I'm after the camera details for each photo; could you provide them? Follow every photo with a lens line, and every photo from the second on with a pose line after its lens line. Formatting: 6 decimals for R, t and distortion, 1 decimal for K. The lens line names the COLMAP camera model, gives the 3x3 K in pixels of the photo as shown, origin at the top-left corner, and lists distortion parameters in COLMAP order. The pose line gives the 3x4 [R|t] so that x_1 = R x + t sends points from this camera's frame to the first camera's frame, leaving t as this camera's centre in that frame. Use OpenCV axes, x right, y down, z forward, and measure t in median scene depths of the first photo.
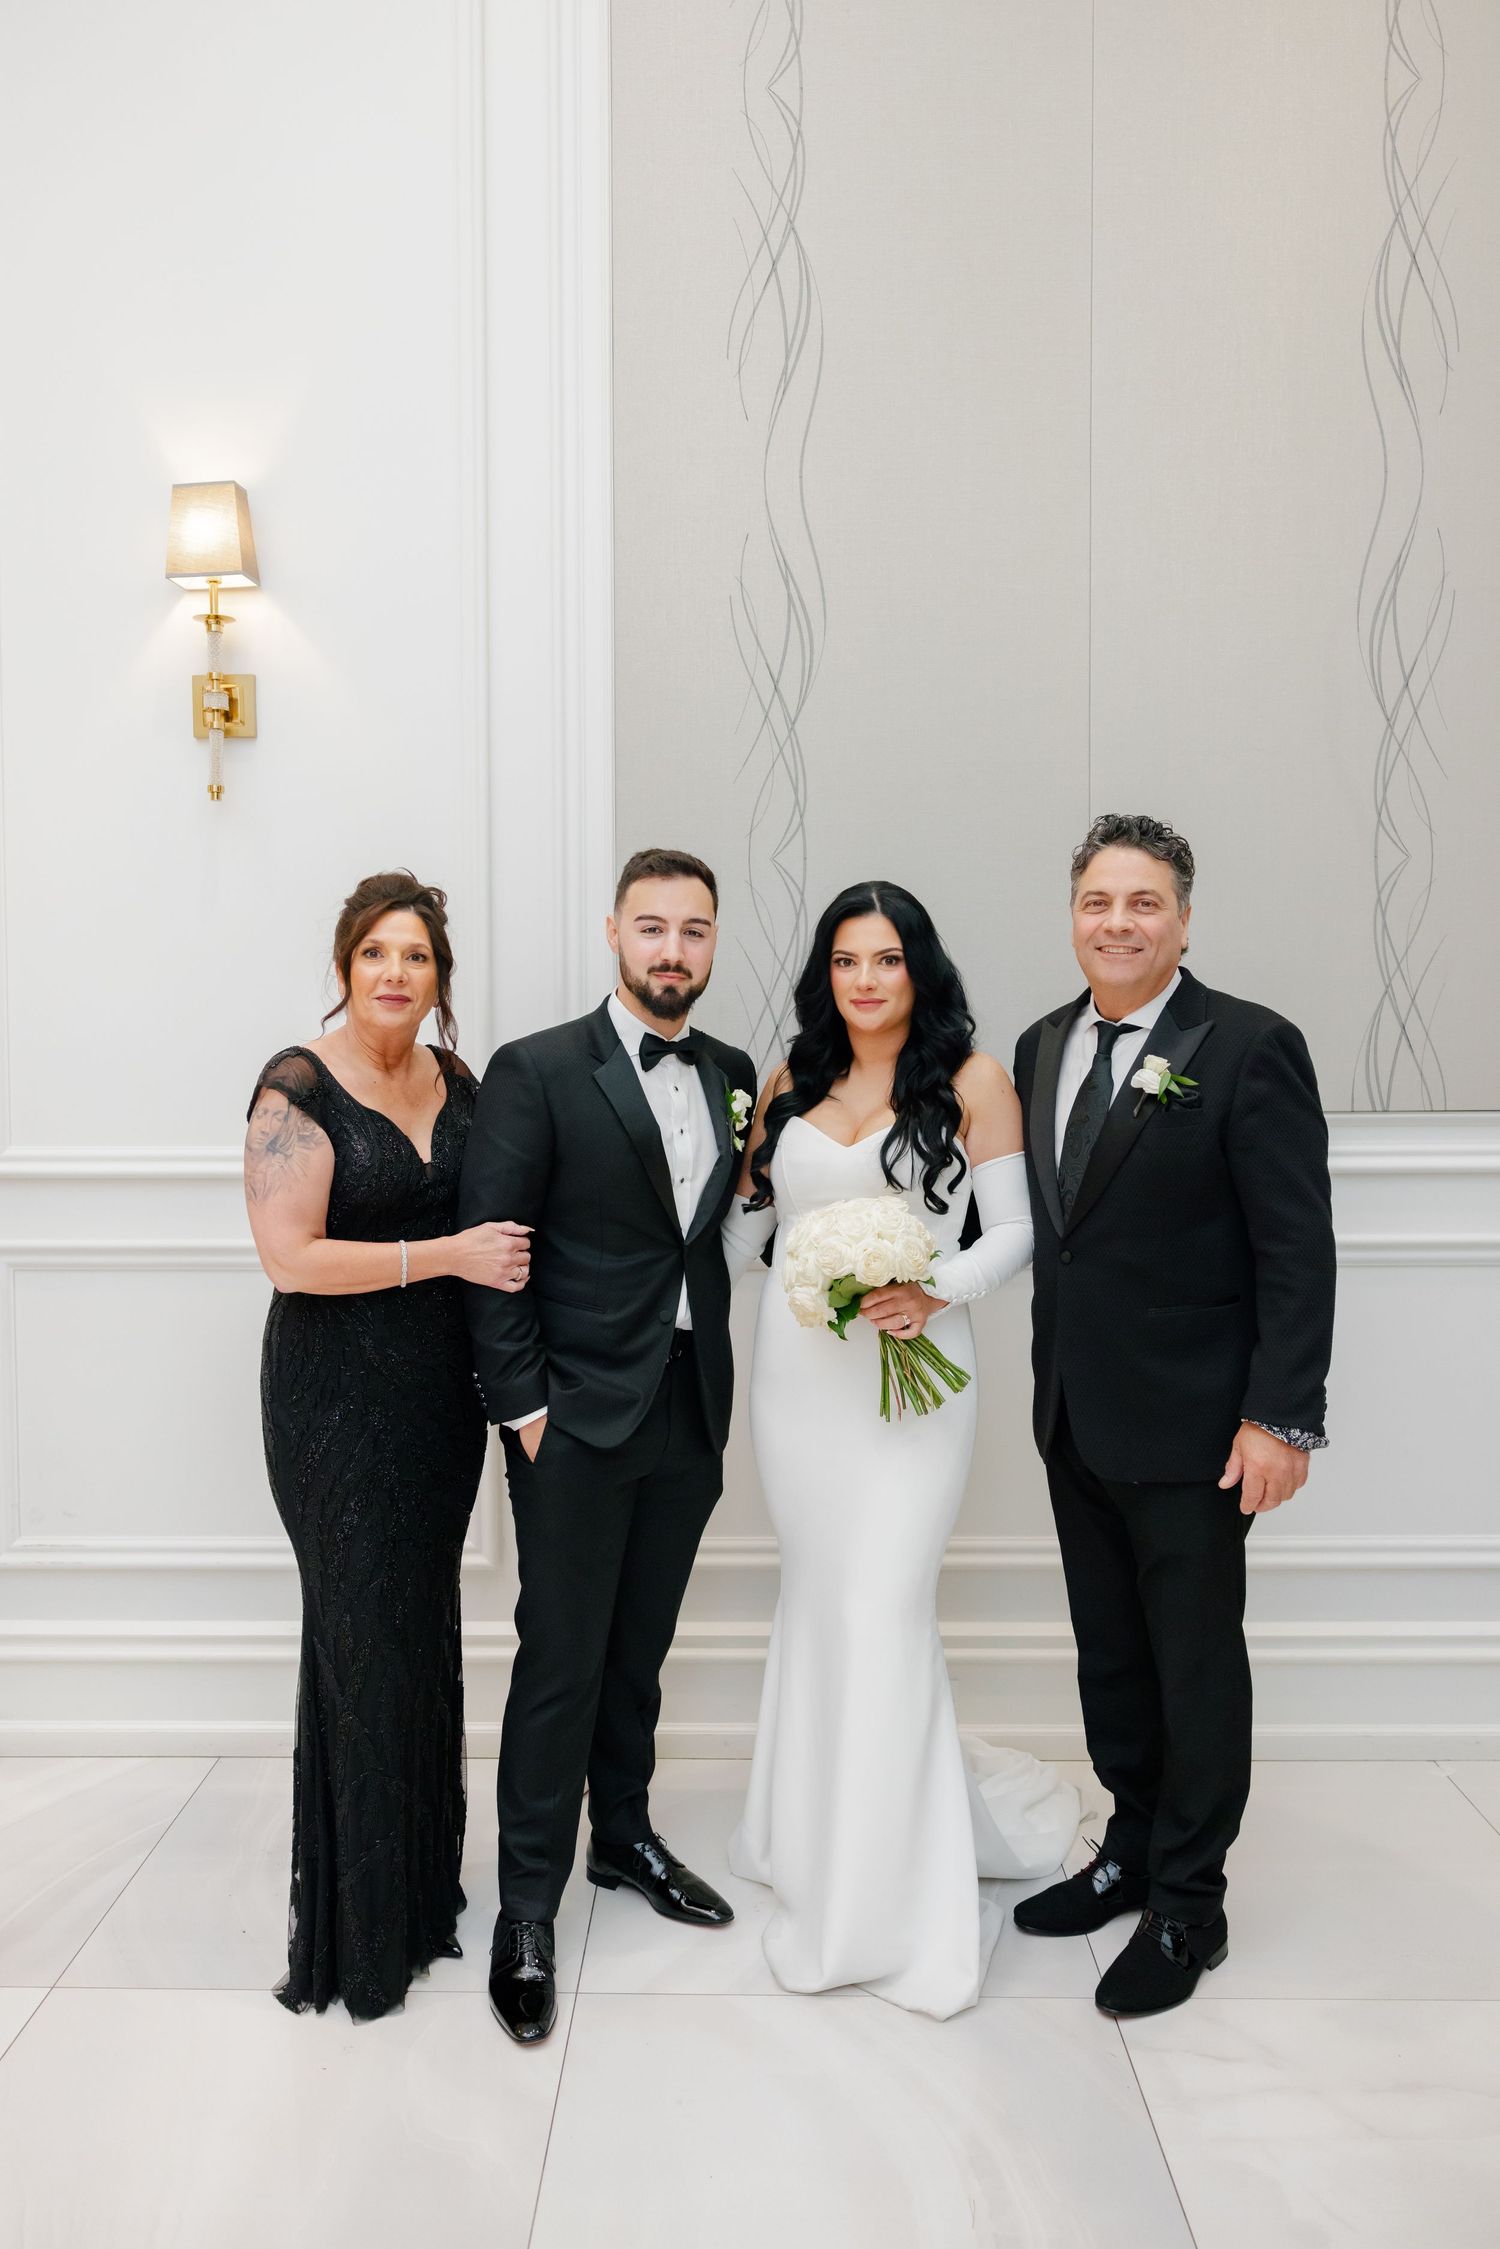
lens RADIAL K [[1552.6, 0, 902.5], [0, 1552.6, 1103.6], [0, 0, 1]] dist [-0.017946, -0.000038]
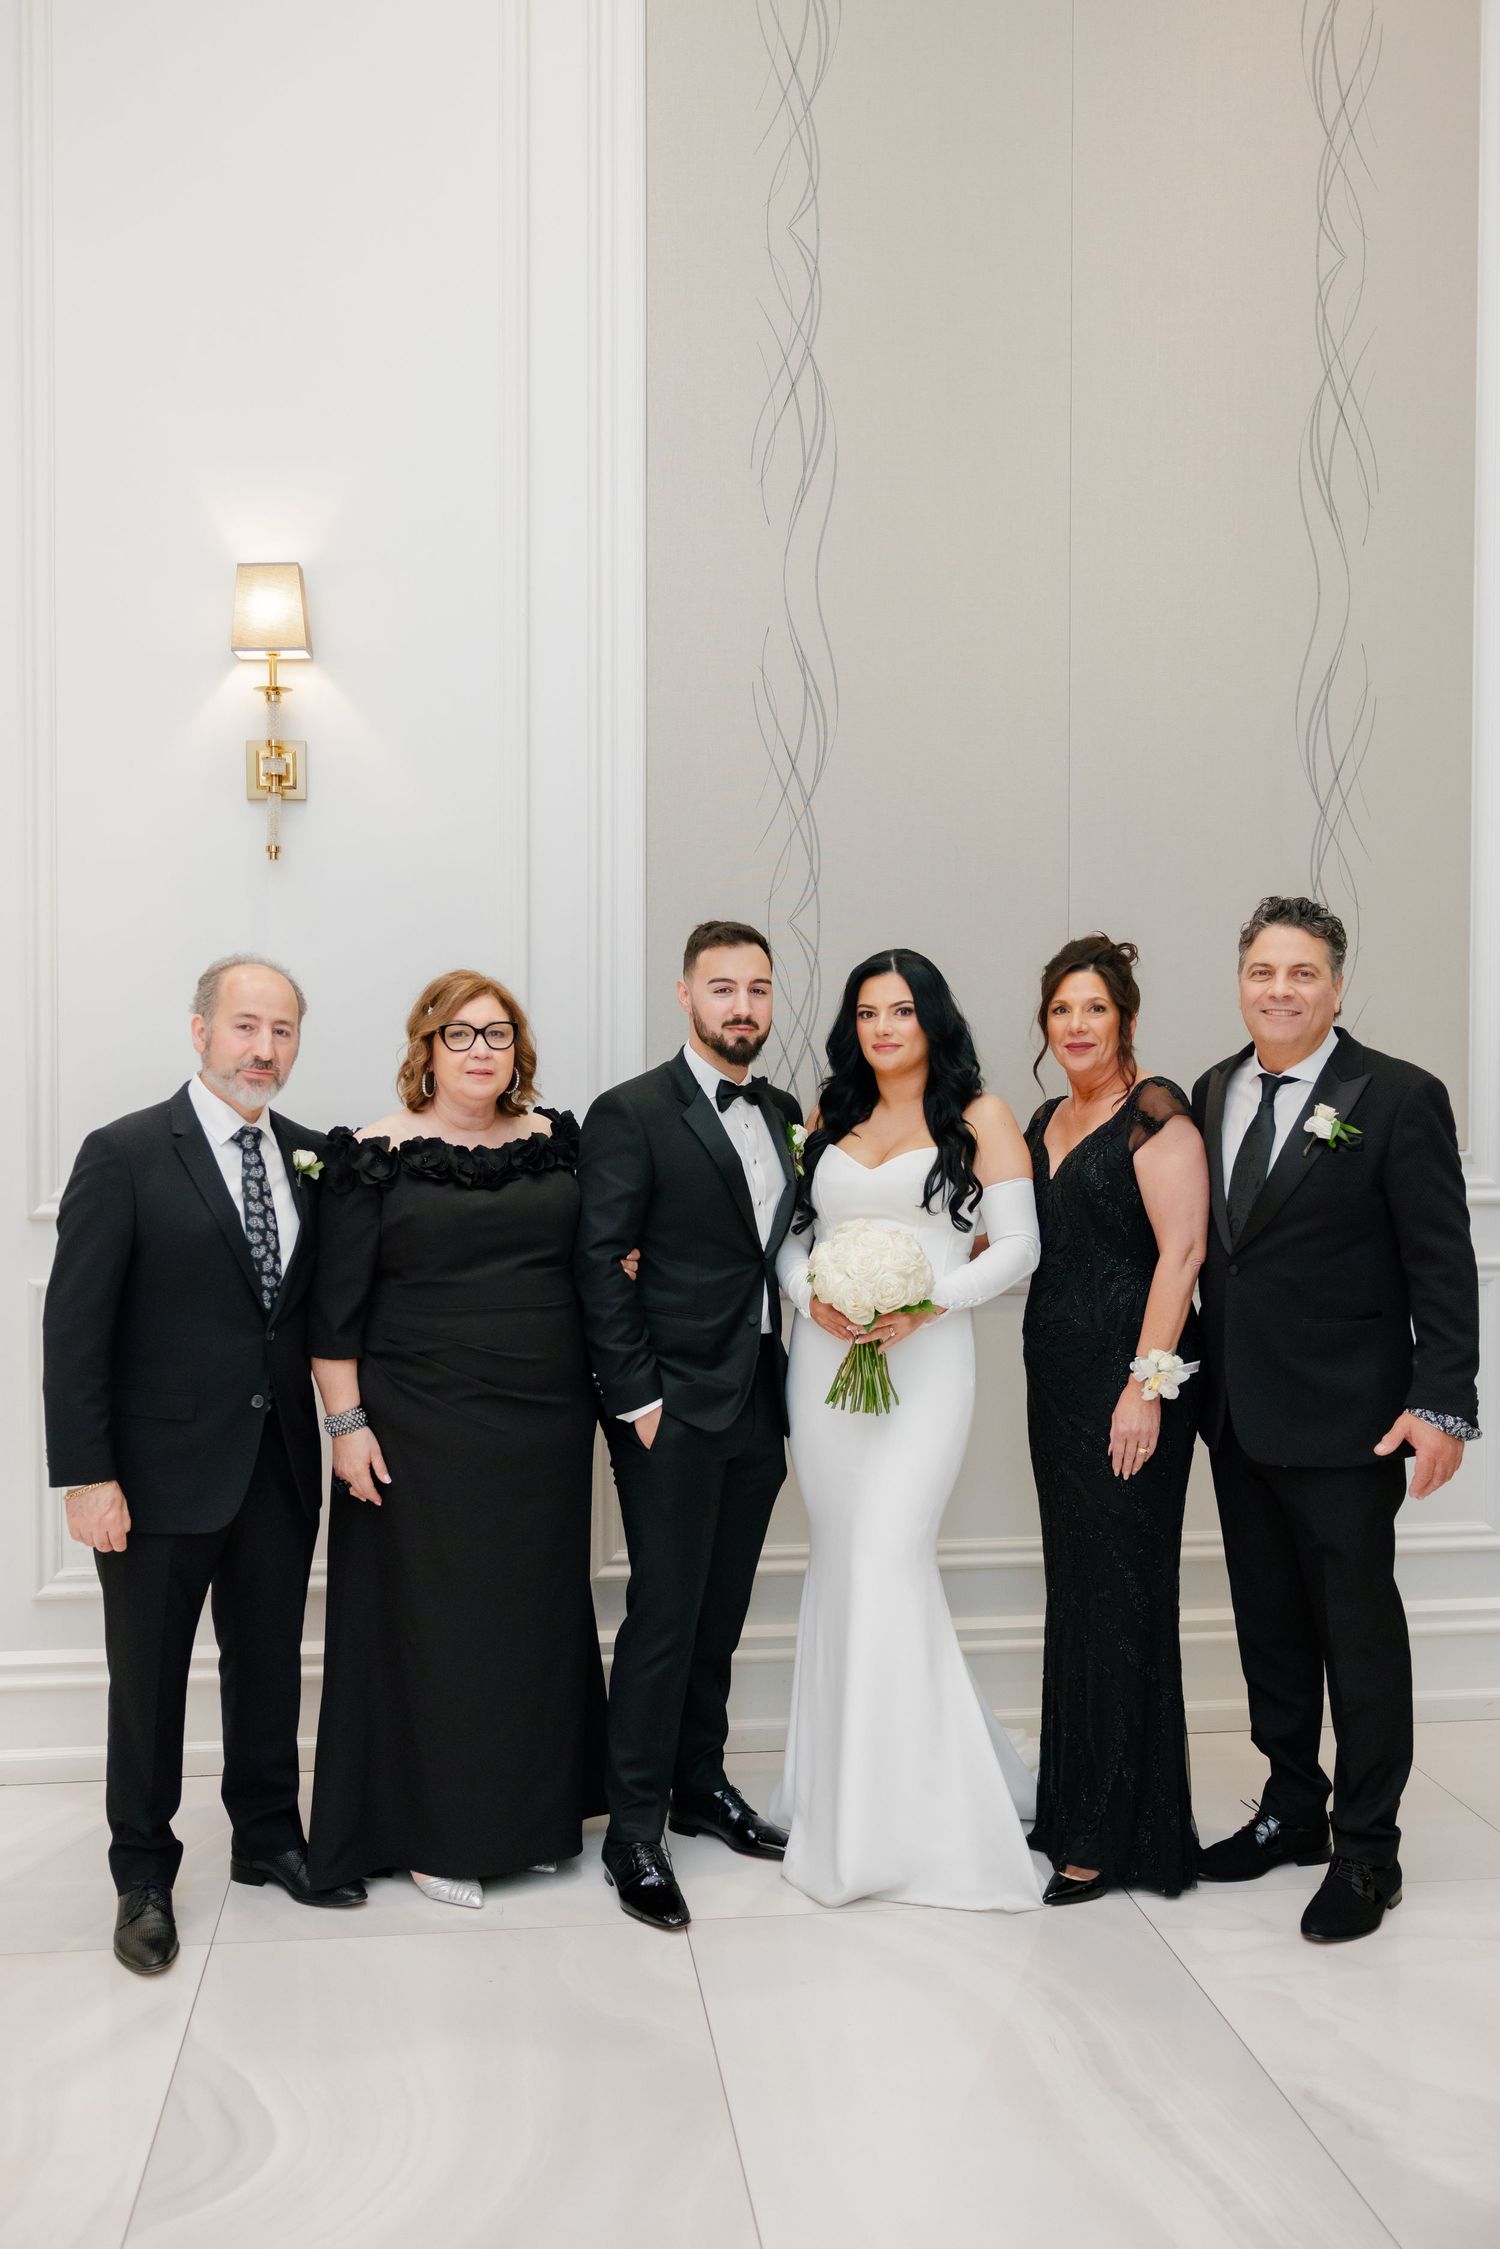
lens RADIAL K [[1452.0, 0, 749.4], [0, 1452.0, 1108.9], [0, 0, 1]] dist [-0.016467, -0.004278]
pose [[0.994567, 0.000594, 0.104097, -0.221120], [0.001716, 0.999754, -0.022097, -0.003281], [-0.104085, 0.022156, 0.994322, -0.014028]]
